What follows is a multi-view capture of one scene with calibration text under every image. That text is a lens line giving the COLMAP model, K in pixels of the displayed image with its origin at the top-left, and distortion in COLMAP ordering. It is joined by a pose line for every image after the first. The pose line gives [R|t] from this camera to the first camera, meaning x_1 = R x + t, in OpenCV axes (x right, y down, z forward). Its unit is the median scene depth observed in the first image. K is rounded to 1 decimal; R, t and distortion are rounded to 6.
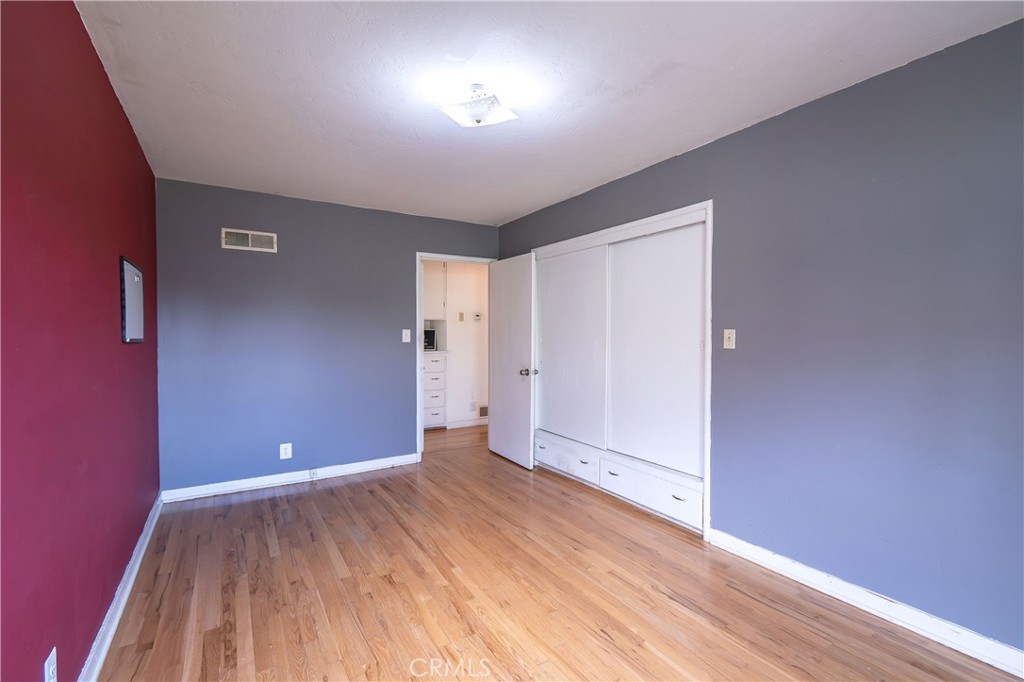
lens RADIAL K [[469.2, 0, 513.9], [0, 469.2, 335.5], [0, 0, 1]] dist [0.006055, -0.004267]
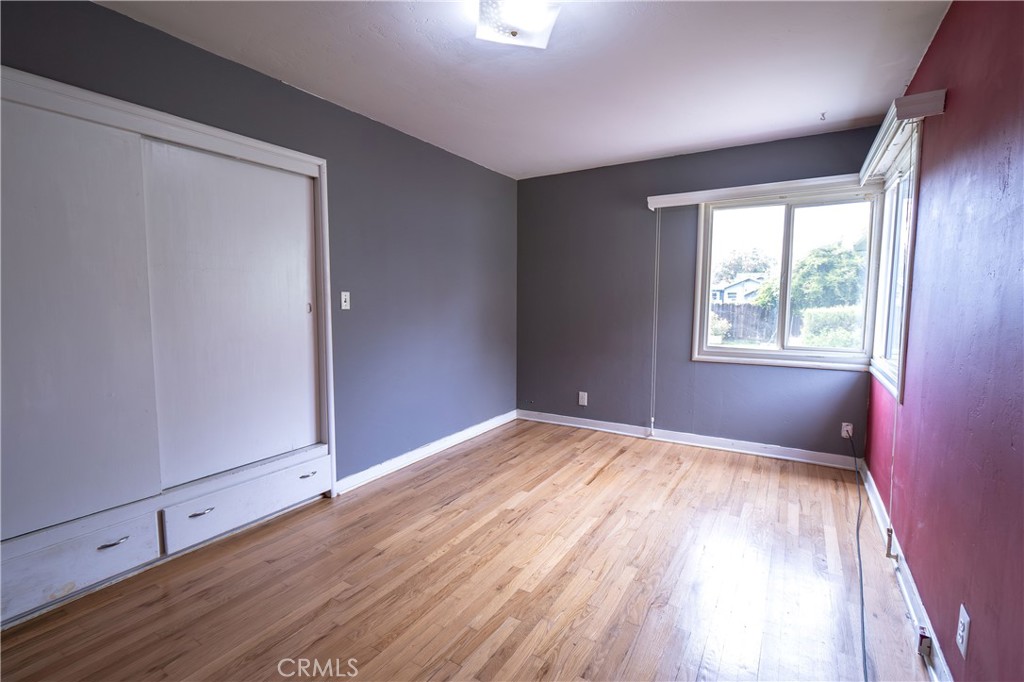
lens RADIAL K [[469.2, 0, 512.8], [0, 469.2, 343.0], [0, 0, 1]] dist [0.006055, -0.004267]
pose [[-0.461027, -0.088777, 0.882934, -0.683322], [0.003738, 0.994780, 0.101975, -0.004919], [-0.887378, 0.050313, -0.458289, 1.150325]]
